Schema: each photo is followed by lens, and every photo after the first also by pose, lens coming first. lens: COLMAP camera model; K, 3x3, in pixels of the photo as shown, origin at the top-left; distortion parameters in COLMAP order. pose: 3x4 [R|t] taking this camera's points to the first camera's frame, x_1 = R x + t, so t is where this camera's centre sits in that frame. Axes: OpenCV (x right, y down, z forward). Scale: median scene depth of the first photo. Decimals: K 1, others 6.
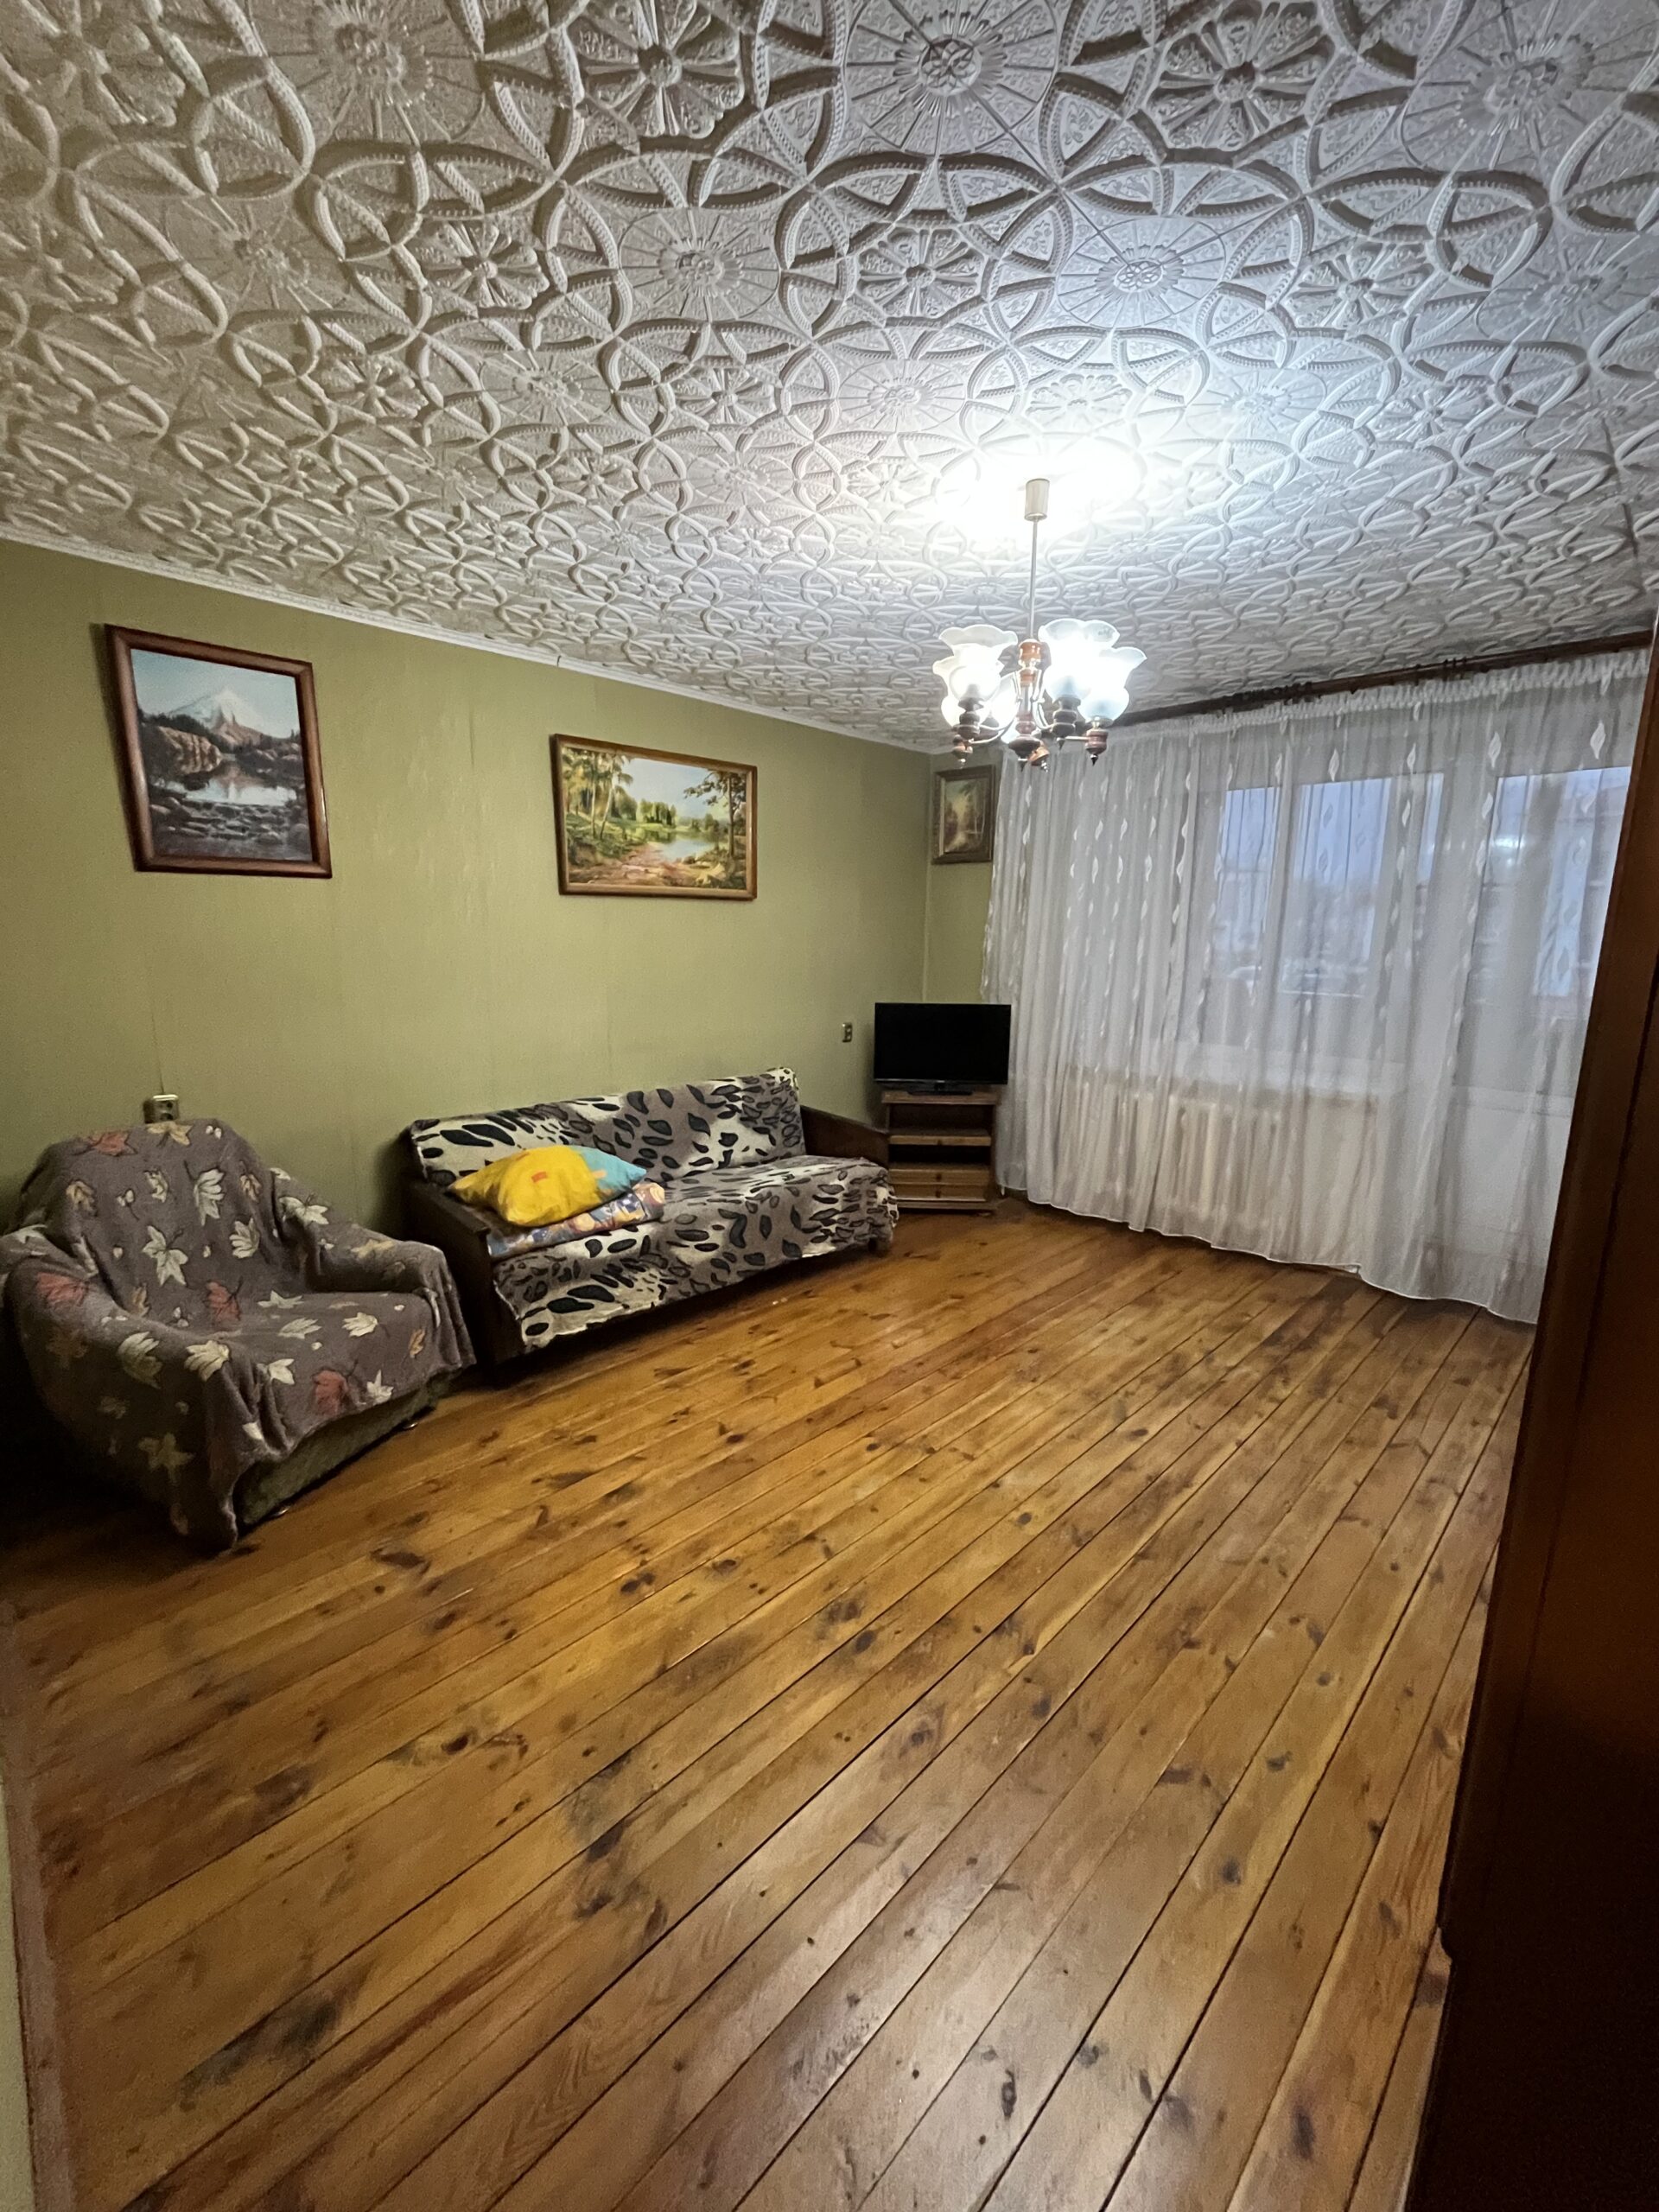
lens RADIAL K [[887.1, 0, 824.3], [0, 887.1, 1105.9], [0, 0, 1]] dist [-0.004126, -0.000648]
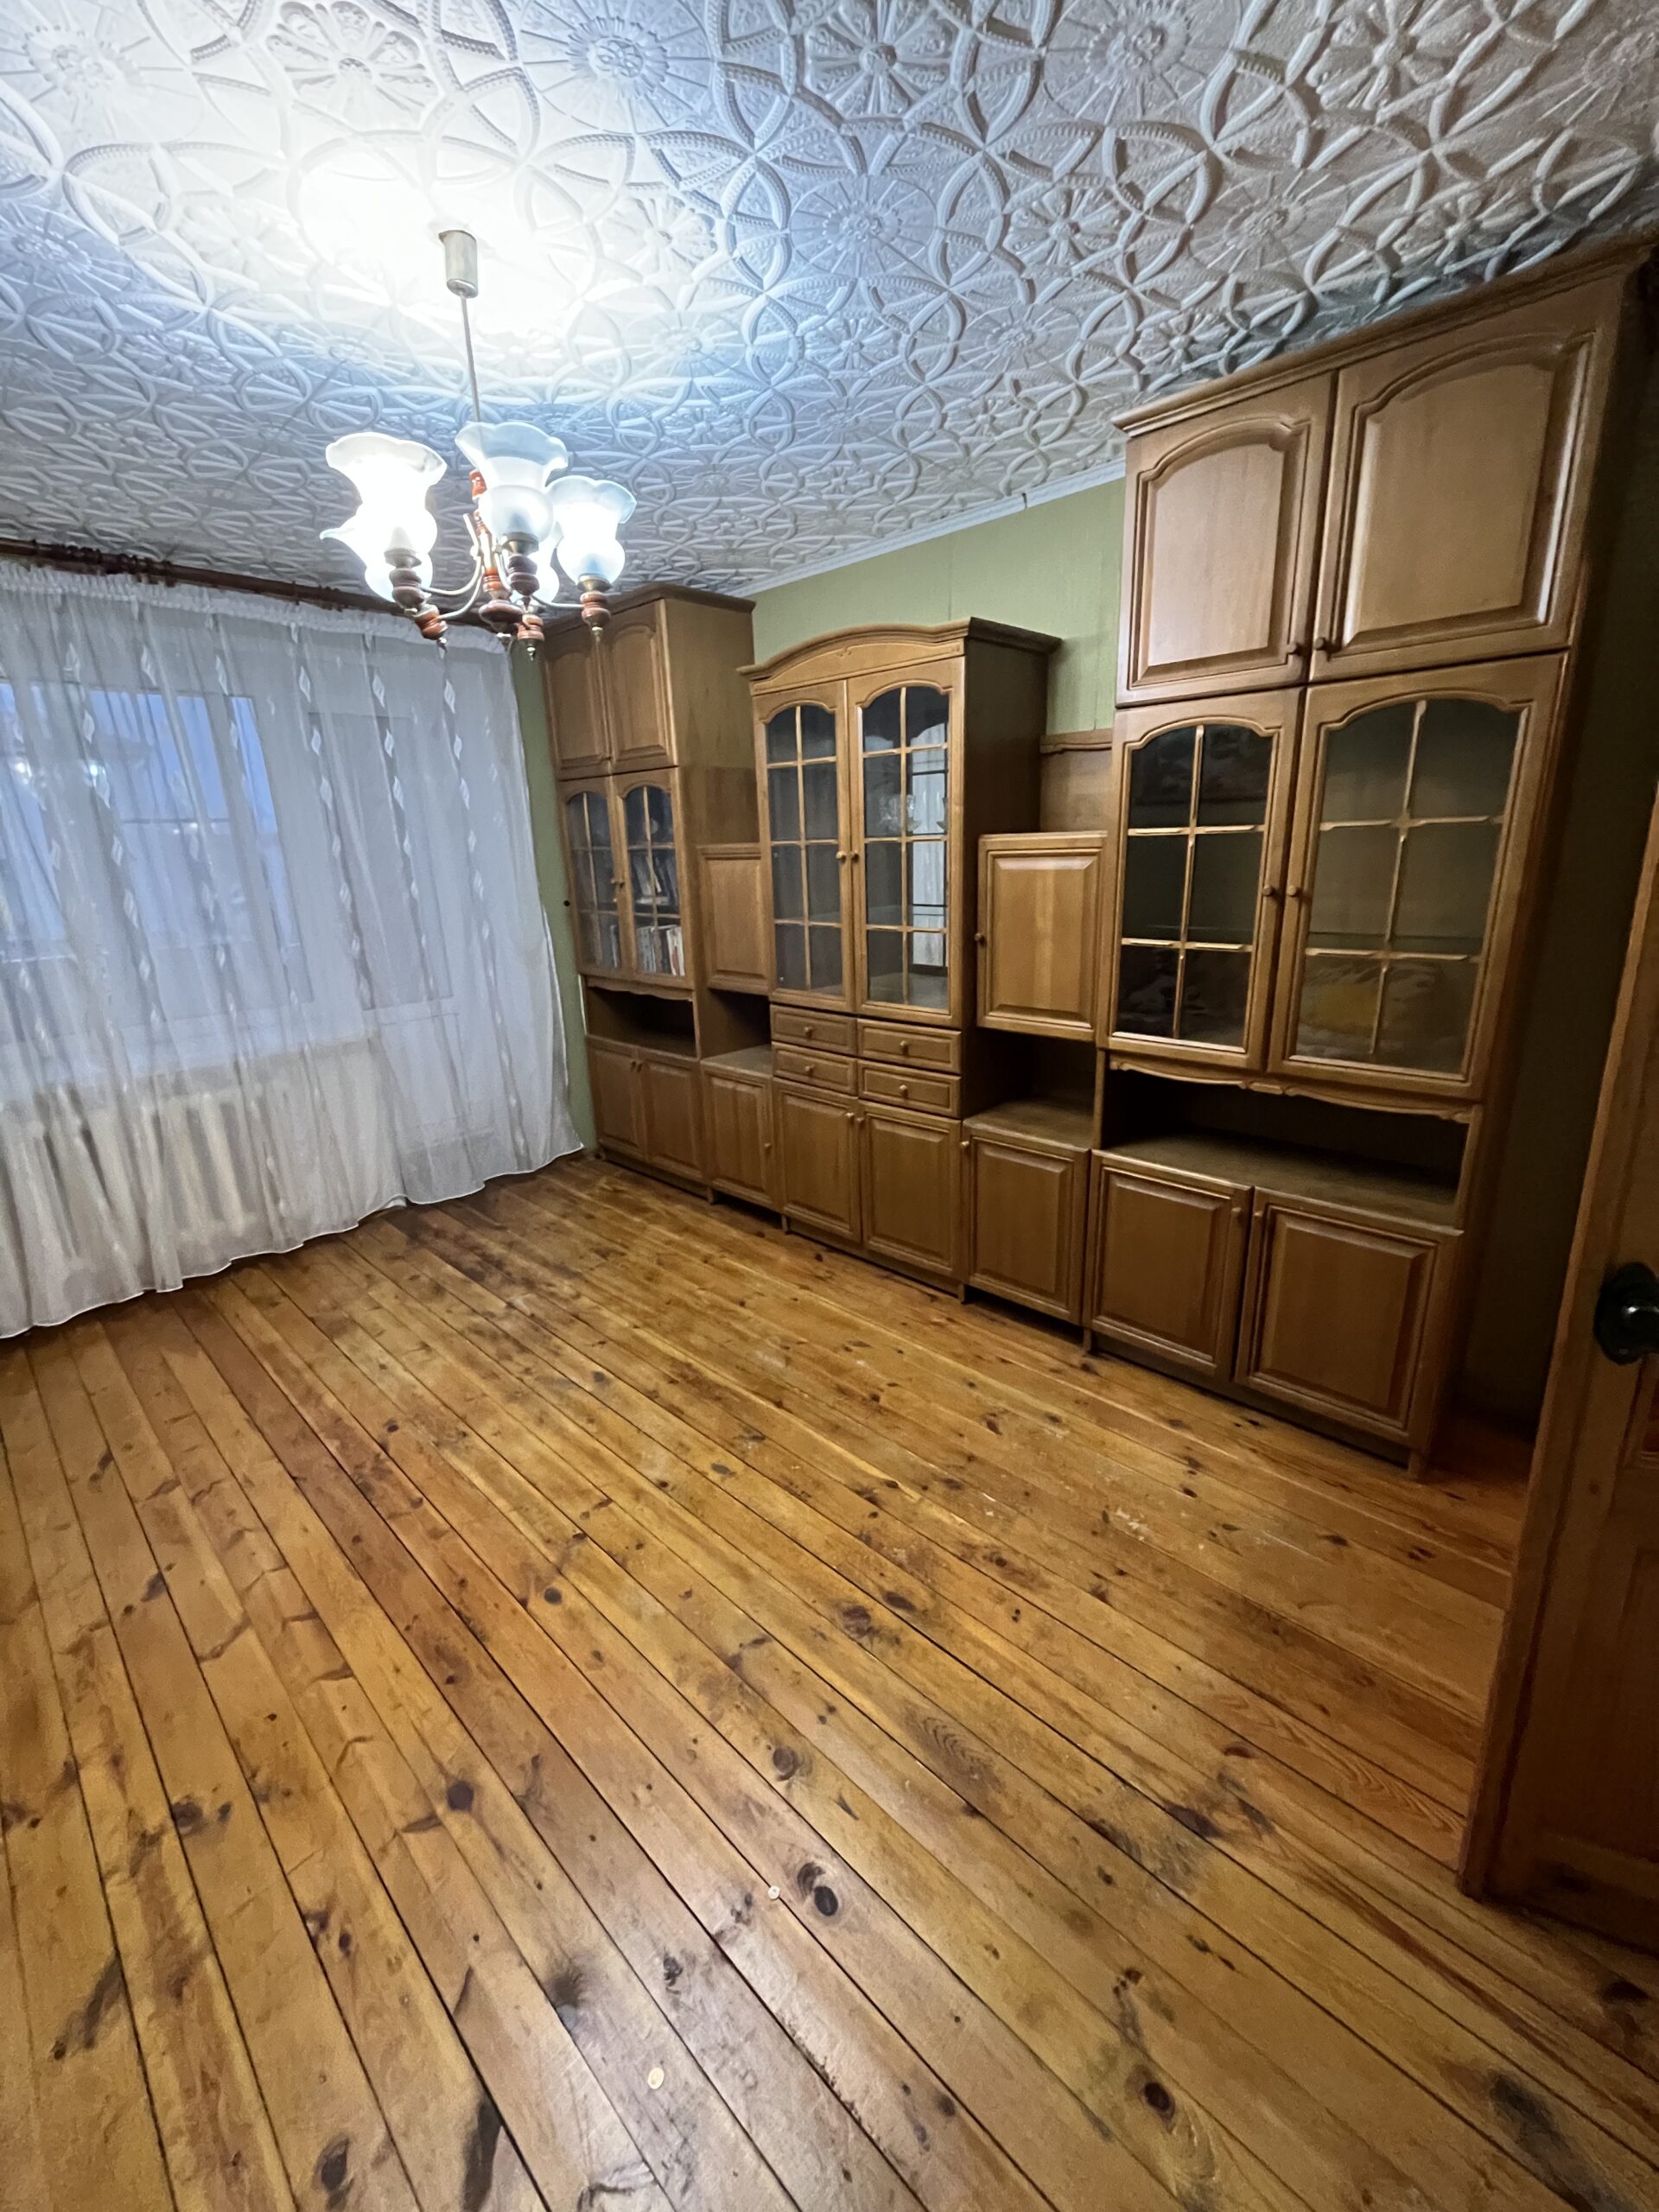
lens RADIAL K [[887.1, 0, 824.3], [0, 887.1, 1105.9], [0, 0, 1]] dist [-0.004126, -0.000648]
pose [[-0.025301, -0.287157, 0.957549, -0.382722], [0.232584, 0.929880, 0.285005, -0.101577], [-0.972247, 0.229922, 0.043261, 0.483778]]
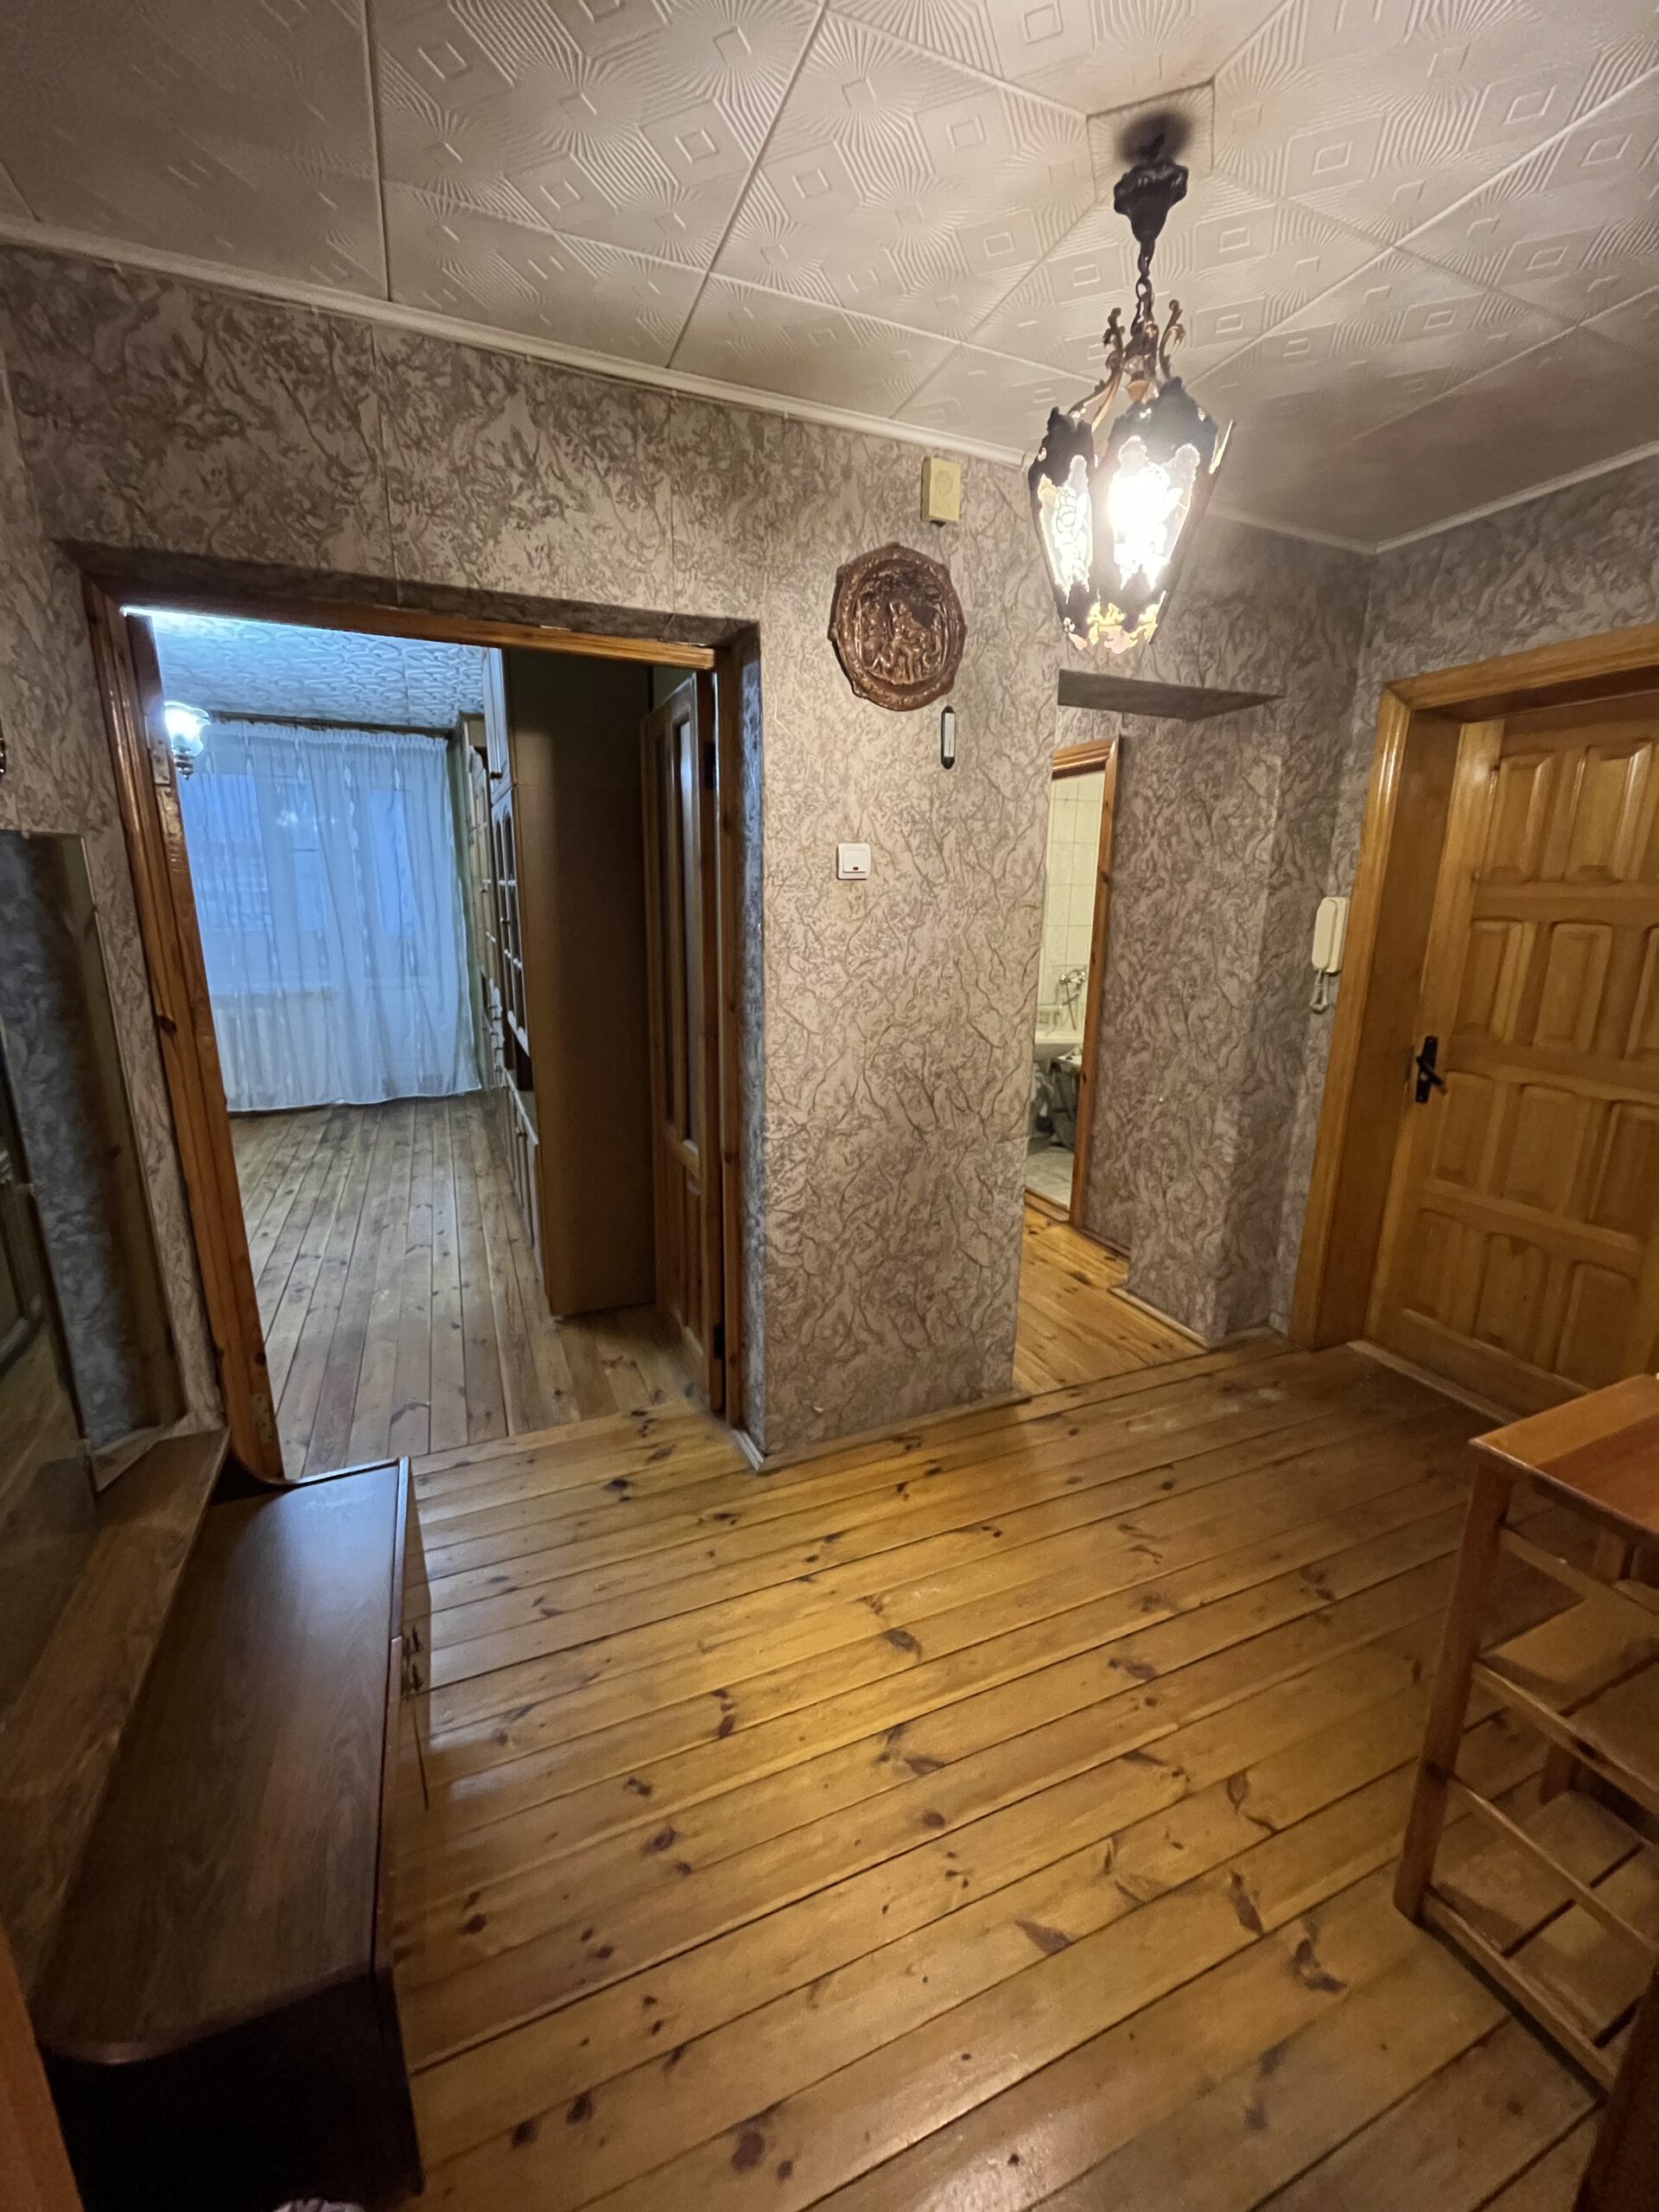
lens RADIAL K [[887.1, 0, 824.3], [0, 887.1, 1105.9], [0, 0, 1]] dist [-0.004126, -0.000648]
pose [[0.365440, -0.221816, 0.904019, -0.546573], [0.172334, 0.970525, 0.168470, 0.082201], [-0.914743, 0.094228, 0.392895, -0.421678]]
